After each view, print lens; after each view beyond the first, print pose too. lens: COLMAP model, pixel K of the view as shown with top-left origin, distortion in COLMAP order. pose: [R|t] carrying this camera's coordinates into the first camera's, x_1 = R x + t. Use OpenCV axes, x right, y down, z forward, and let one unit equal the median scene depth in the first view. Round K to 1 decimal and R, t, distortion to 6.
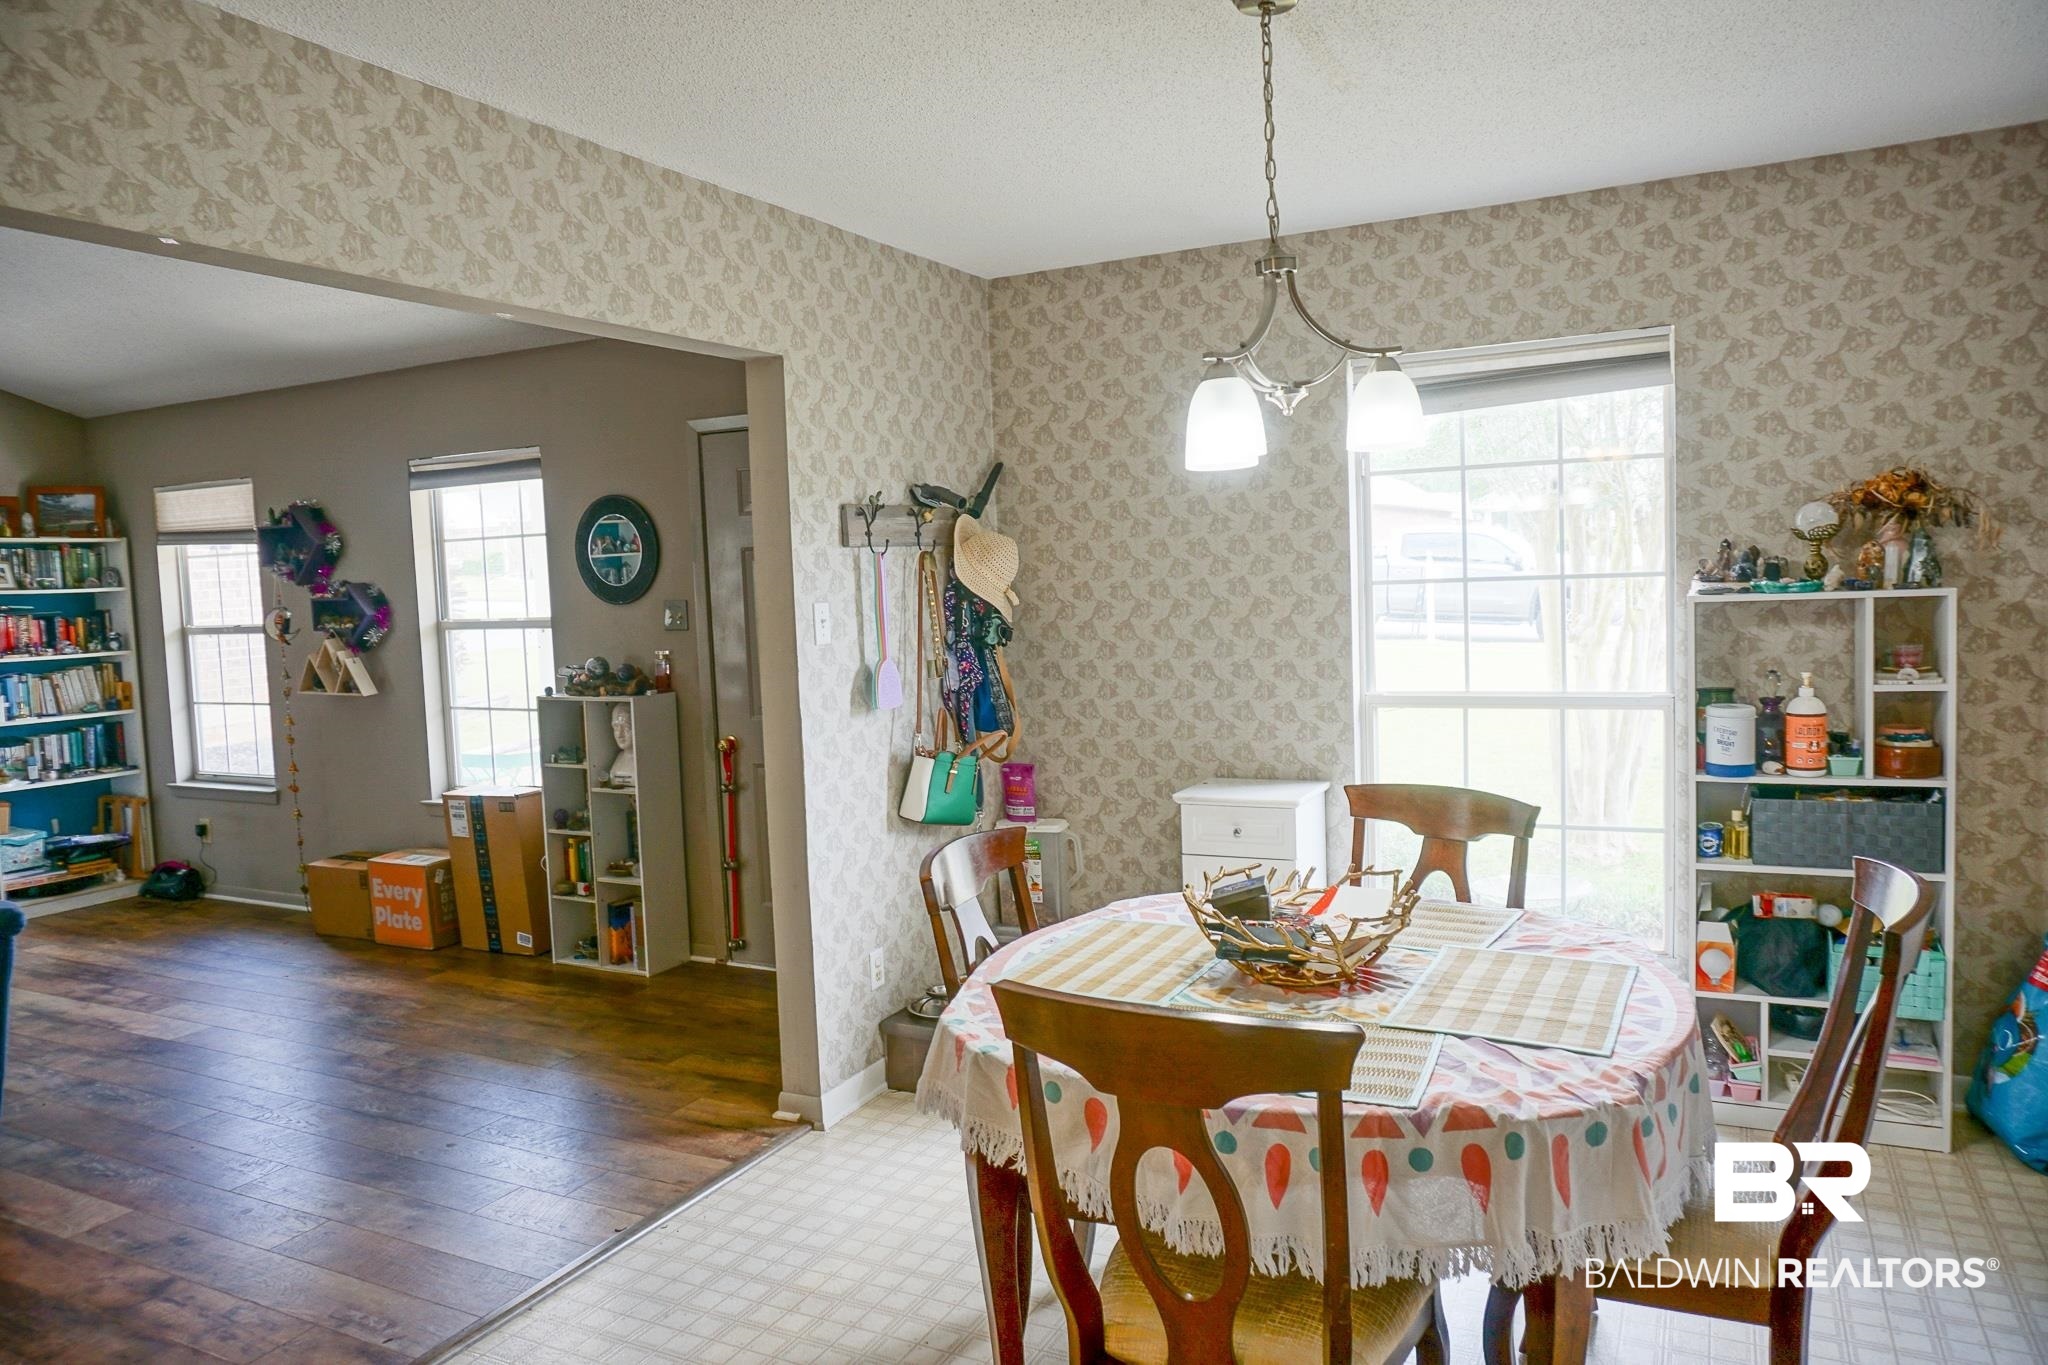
lens RADIAL K [[1412.1, 0, 1016.1], [0, 1412.1, 684.6], [0, 0, 1]] dist [-0.030686, 0.027110]
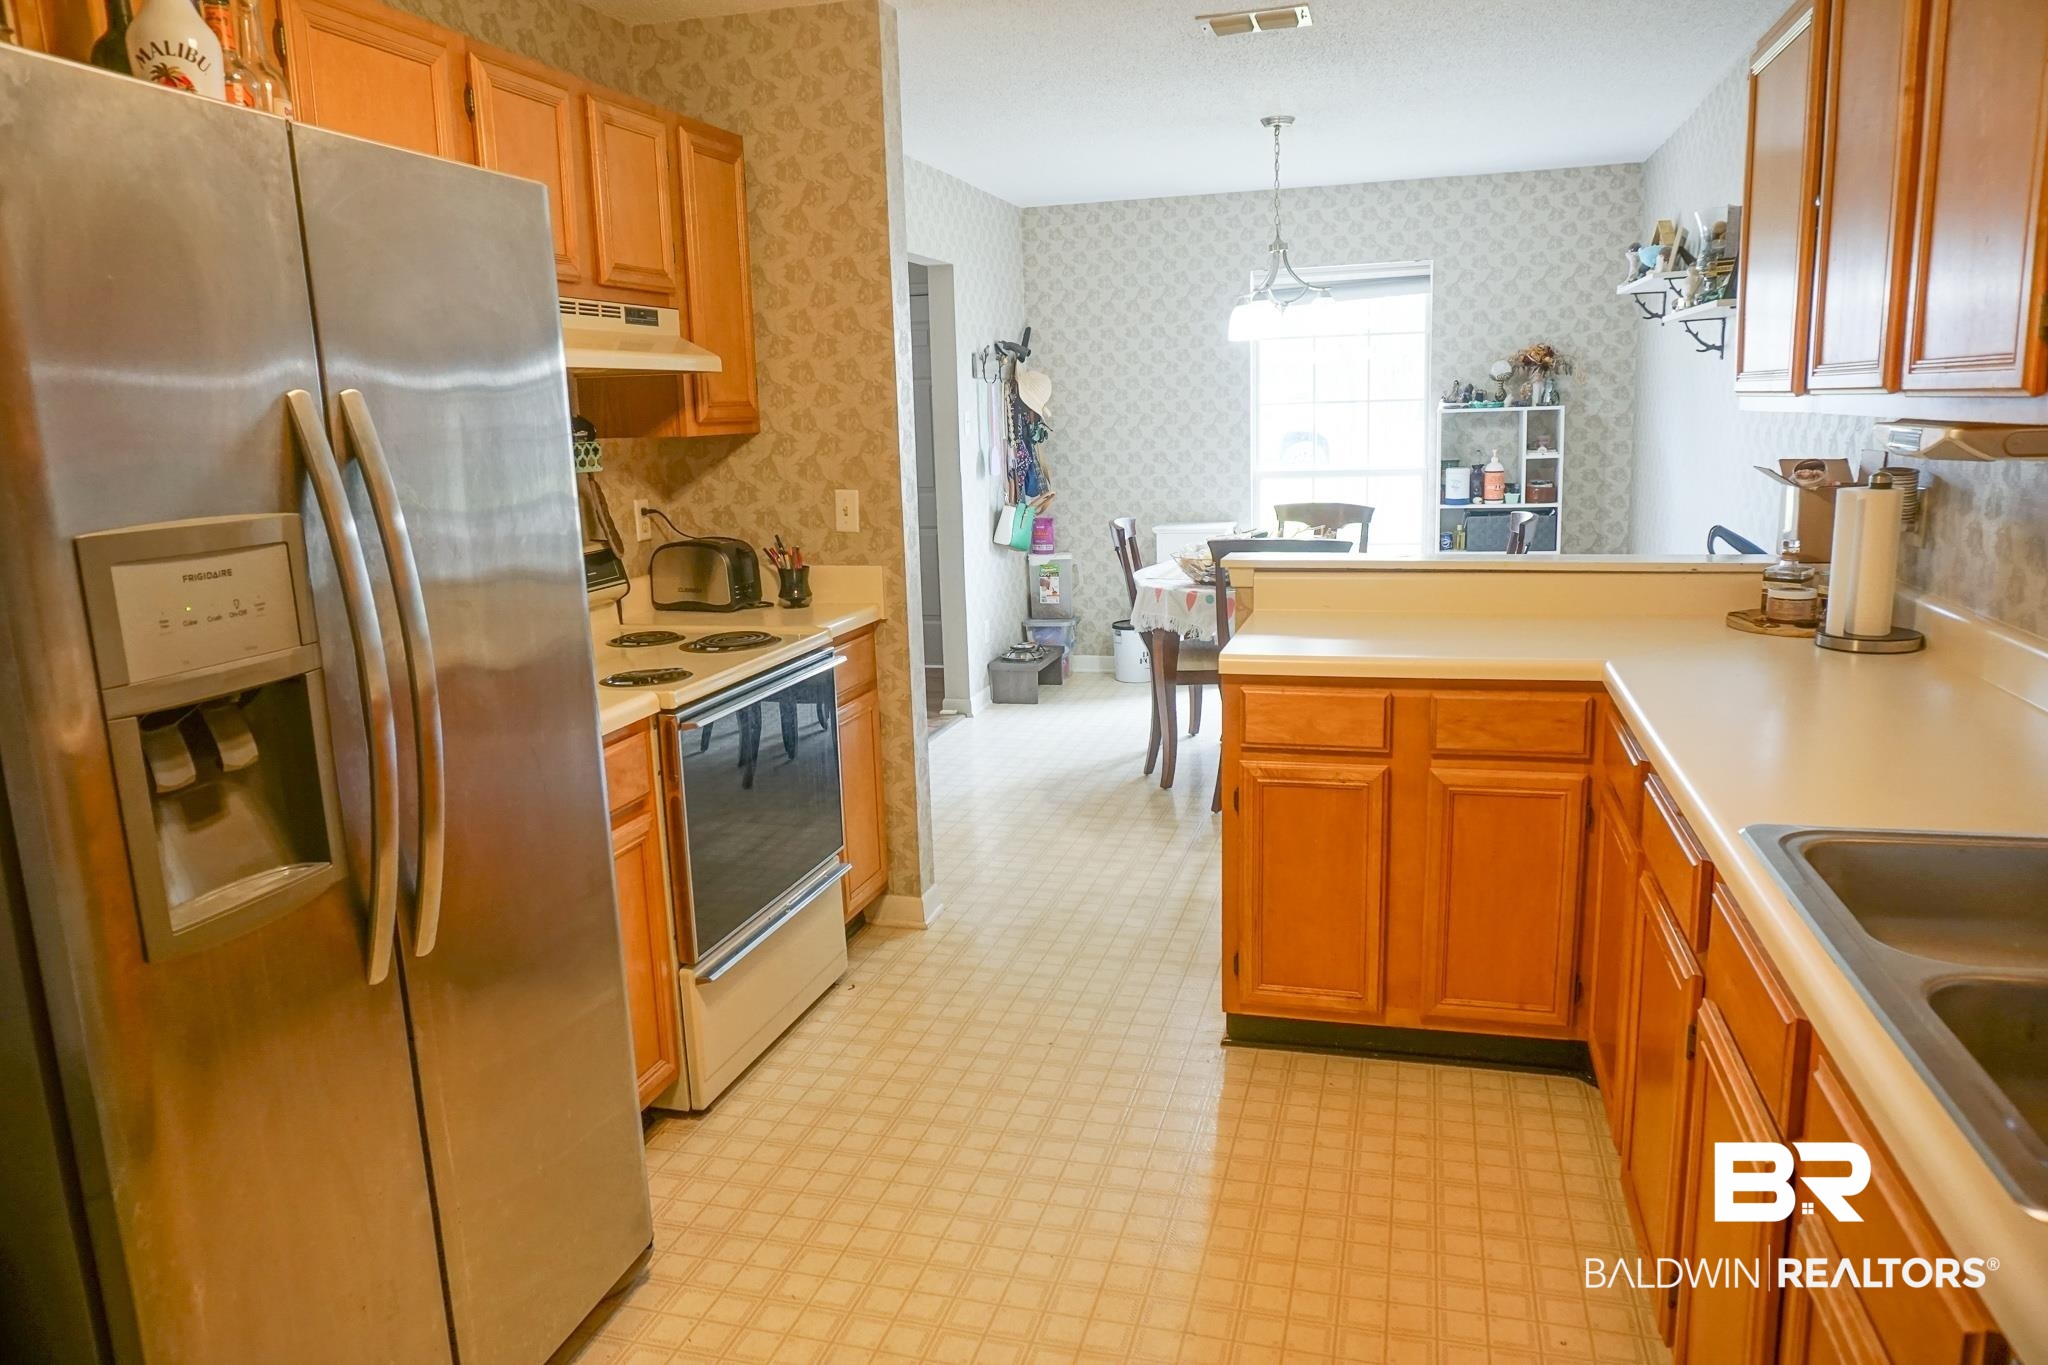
lens RADIAL K [[1412.1, 0, 1027.7], [0, 1412.1, 684.7], [0, 0, 1]] dist [-0.030686, 0.027110]
pose [[0.980933, -0.029438, 0.192102, -0.414498], [0.008698, 0.994121, 0.107929, 0.089926], [-0.194150, -0.104200, 0.975422, -0.736986]]
